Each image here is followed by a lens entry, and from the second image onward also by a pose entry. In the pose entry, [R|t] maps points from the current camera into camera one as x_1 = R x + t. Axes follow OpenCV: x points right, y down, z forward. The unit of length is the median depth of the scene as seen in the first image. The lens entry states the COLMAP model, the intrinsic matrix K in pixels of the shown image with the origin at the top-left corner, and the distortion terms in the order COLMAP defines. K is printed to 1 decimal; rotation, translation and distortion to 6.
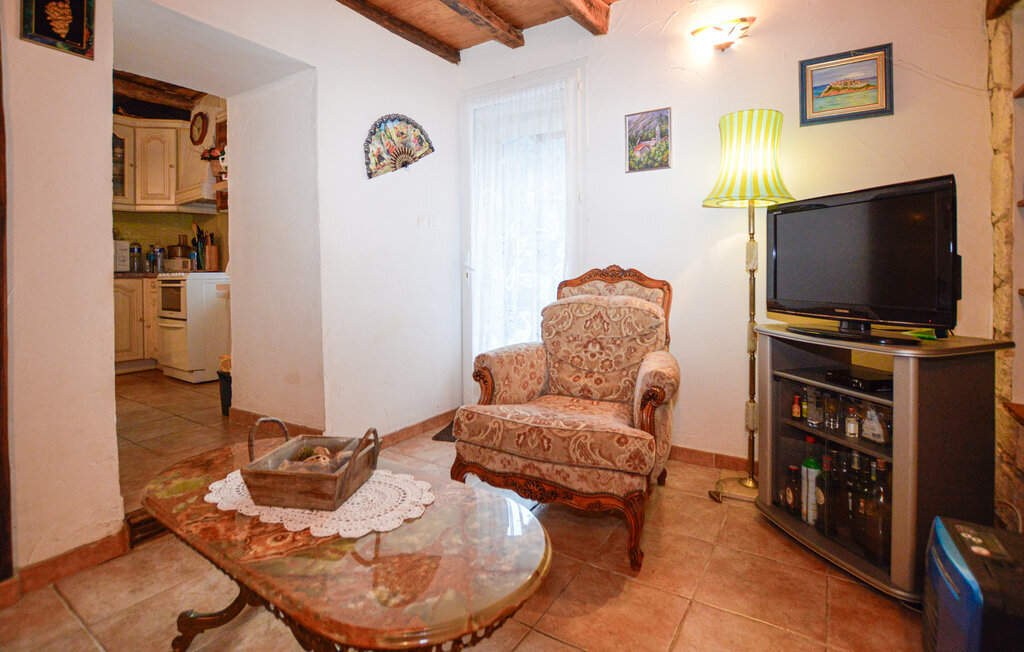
lens RADIAL K [[473.3, 0, 512.1], [0, 473.3, 274.6], [0, 0, 1]] dist [-0.035971, -0.000096]
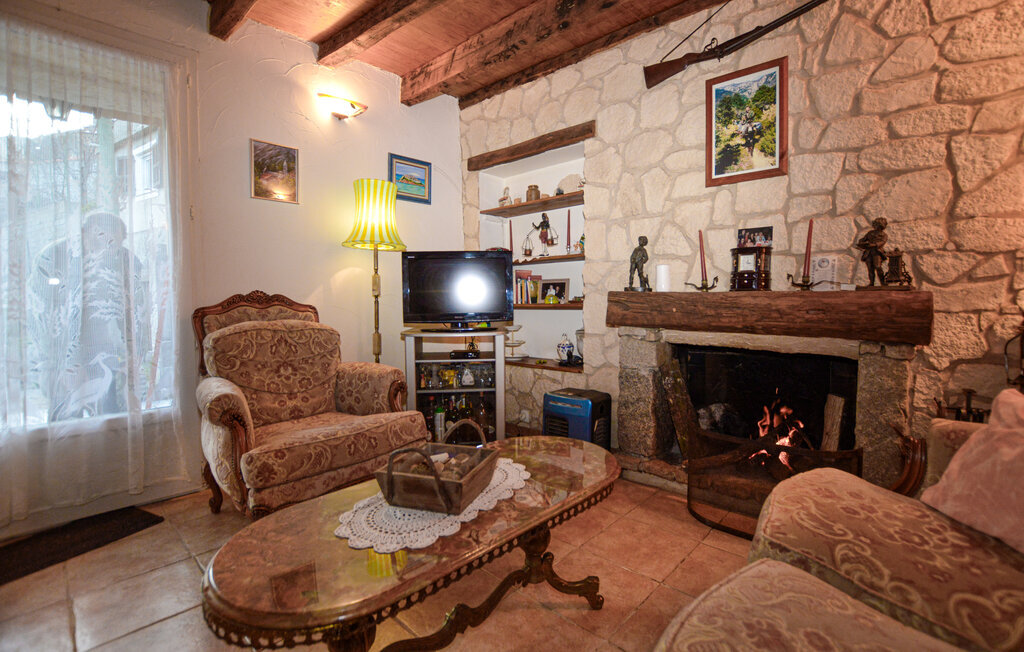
lens RADIAL K [[488.4, 0, 511.8], [0, 488.4, 302.4], [0, 0, 1]] dist [-0.001385, -0.000080]
pose [[0.175943, -0.014597, 0.984292, -0.803979], [0.010092, 0.999864, 0.013024, -0.003274], [-0.984349, 0.007642, 0.176067, 0.335252]]
